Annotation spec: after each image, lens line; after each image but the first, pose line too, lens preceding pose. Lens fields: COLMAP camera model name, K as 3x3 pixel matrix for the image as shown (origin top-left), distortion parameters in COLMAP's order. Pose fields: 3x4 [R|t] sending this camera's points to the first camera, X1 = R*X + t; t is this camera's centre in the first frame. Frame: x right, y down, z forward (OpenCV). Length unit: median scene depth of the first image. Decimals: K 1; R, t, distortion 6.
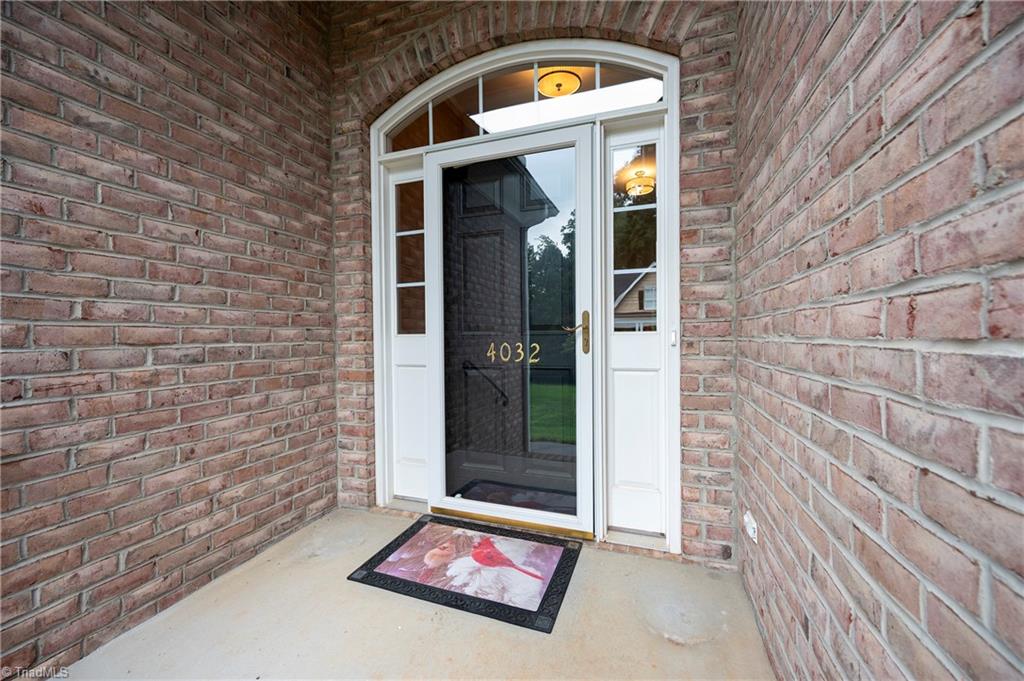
lens RADIAL K [[399.8, 0, 511.5], [0, 399.8, 343.7], [0, 0, 1]] dist [-0.000732, 0.000375]
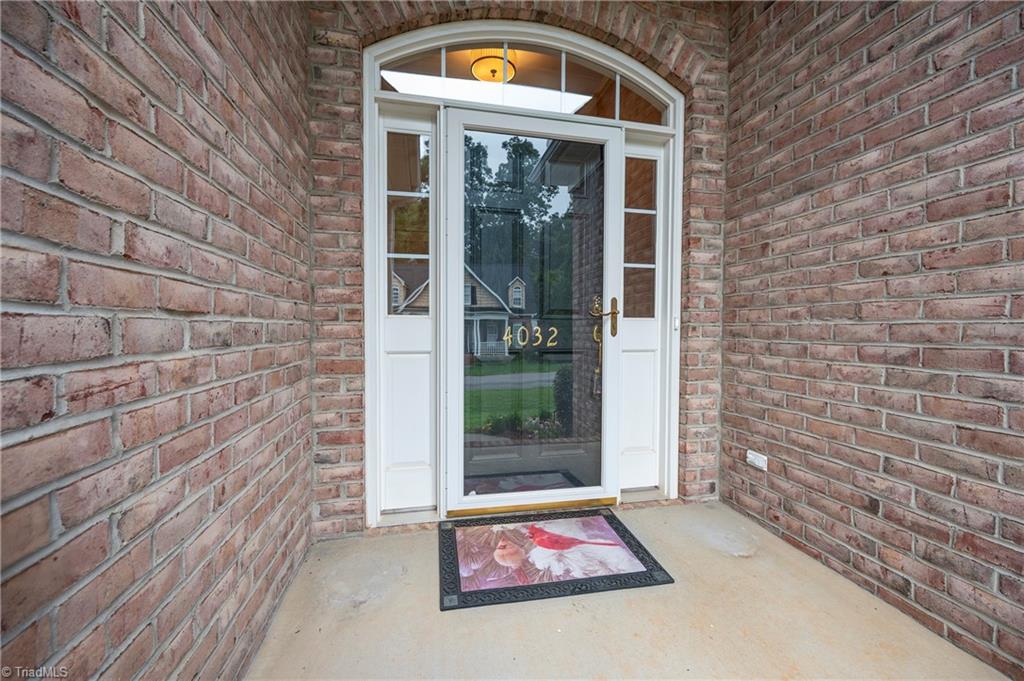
lens RADIAL K [[399.5, 0, 512.0], [0, 399.5, 340.5], [0, 0, 1]] dist [-0.000642, 0.000181]
pose [[0.851192, -0.002018, 0.524851, -0.699521], [-0.003048, 0.999957, 0.008788, 0.030046], [-0.524846, -0.009080, 0.851149, 0.231986]]
